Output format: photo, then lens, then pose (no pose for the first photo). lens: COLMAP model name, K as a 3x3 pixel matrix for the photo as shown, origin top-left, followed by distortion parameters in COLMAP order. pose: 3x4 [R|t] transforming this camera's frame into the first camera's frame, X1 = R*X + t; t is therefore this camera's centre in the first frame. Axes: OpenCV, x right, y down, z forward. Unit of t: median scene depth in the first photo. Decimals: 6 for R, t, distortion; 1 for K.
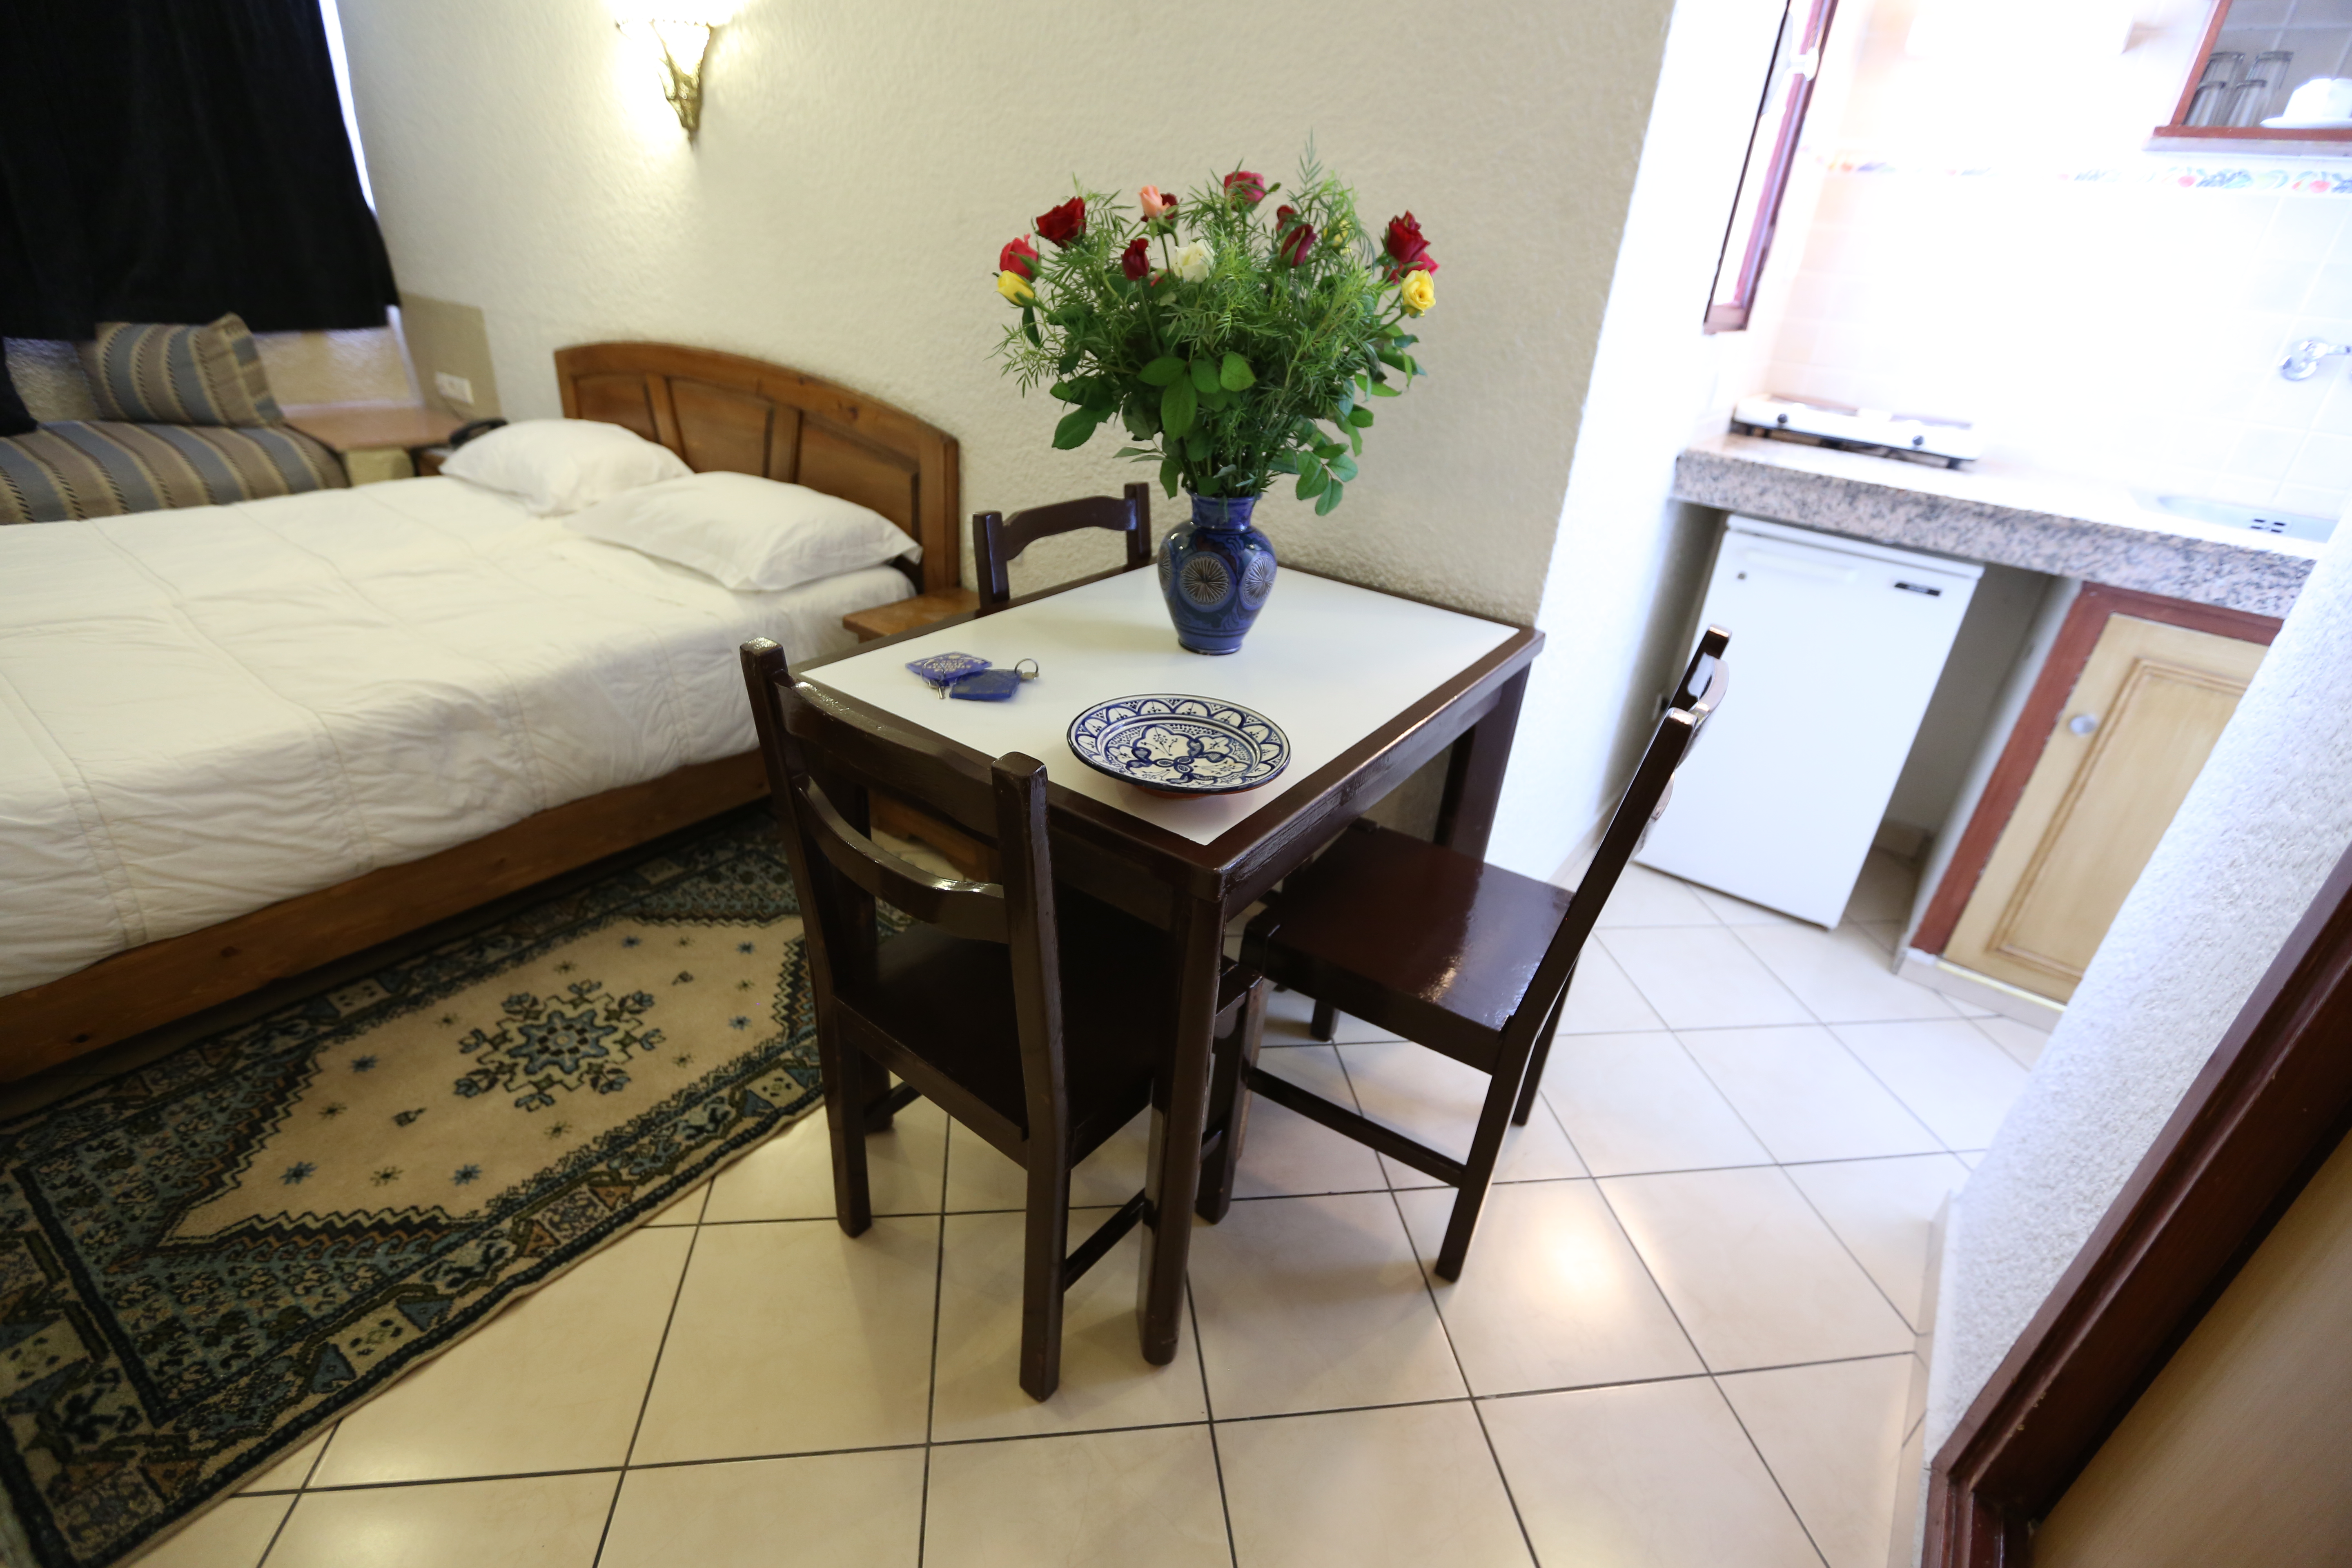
lens RADIAL K [[1059.5, 0, 1176.0], [0, 1059.5, 784.0], [0, 0, 1]] dist [-0.041965, 0.009186]
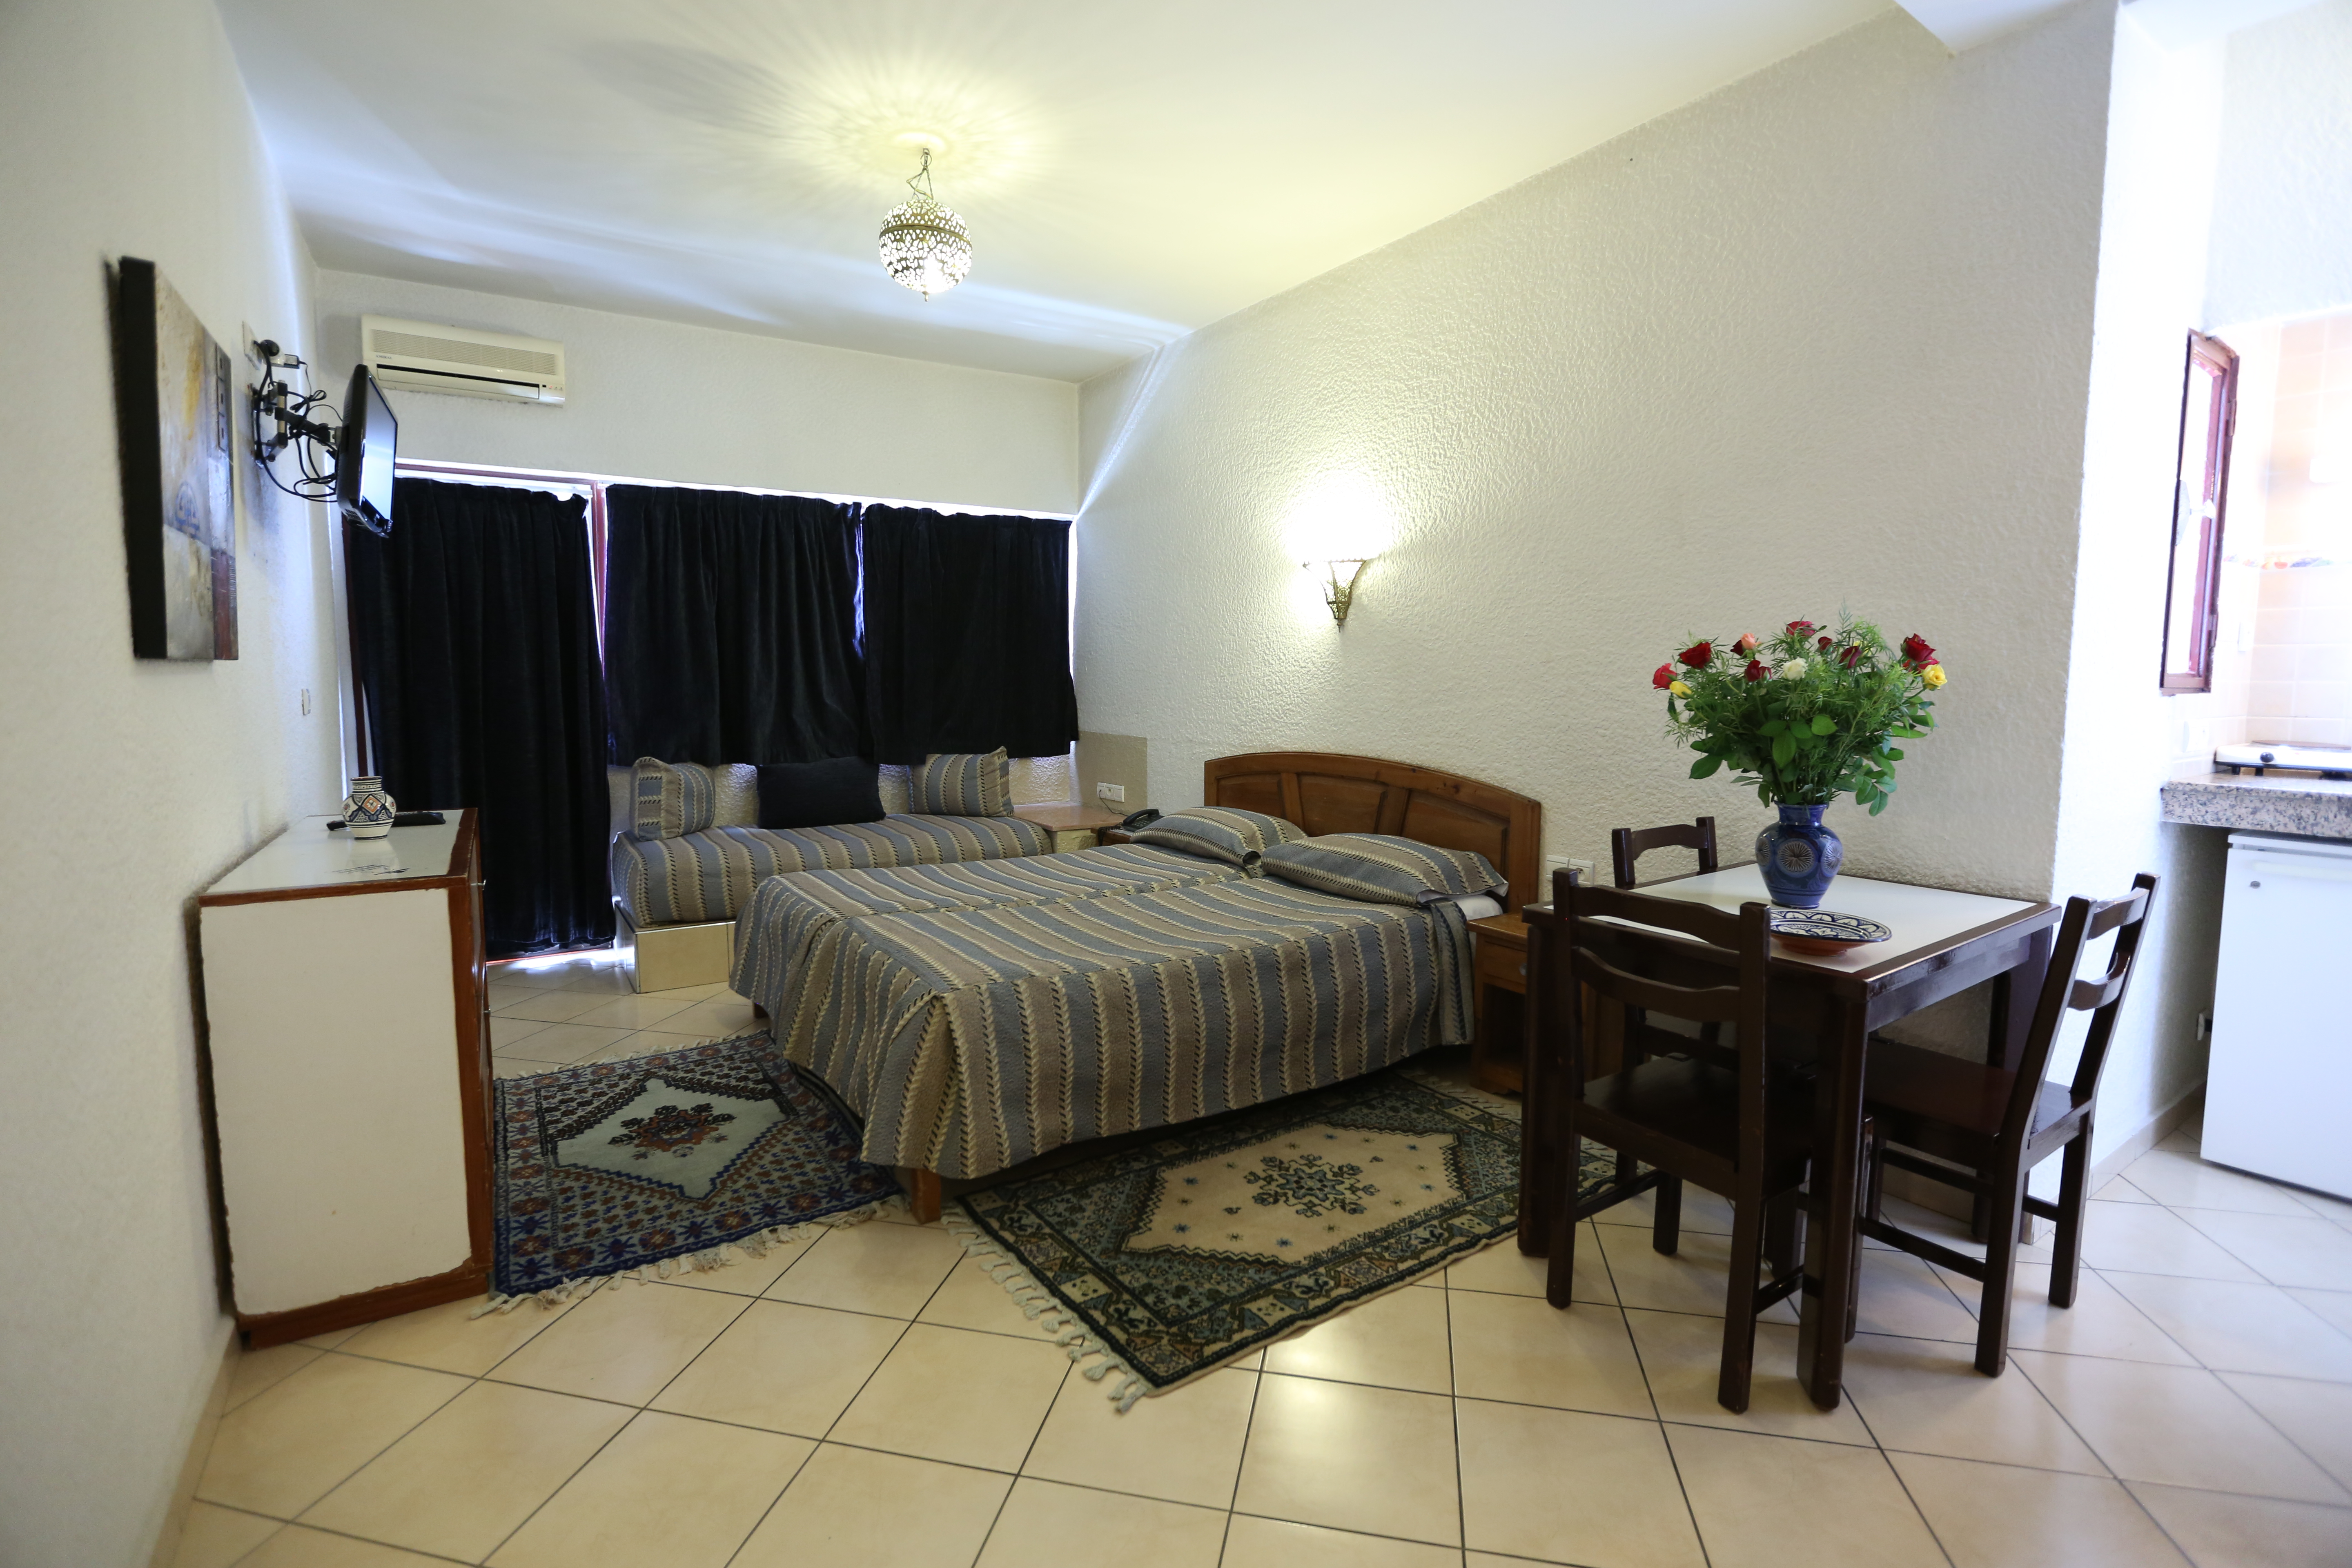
lens RADIAL K [[1094.1, 0, 1176.0], [0, 1094.1, 784.0], [0, 0, 1]] dist [-0.041423, 0.012698]
pose [[0.941459, -0.039966, -0.334750, -0.245922], [-0.089297, 0.927920, -0.361926, 0.304927], [0.325086, 0.370631, 0.870030, -0.598847]]
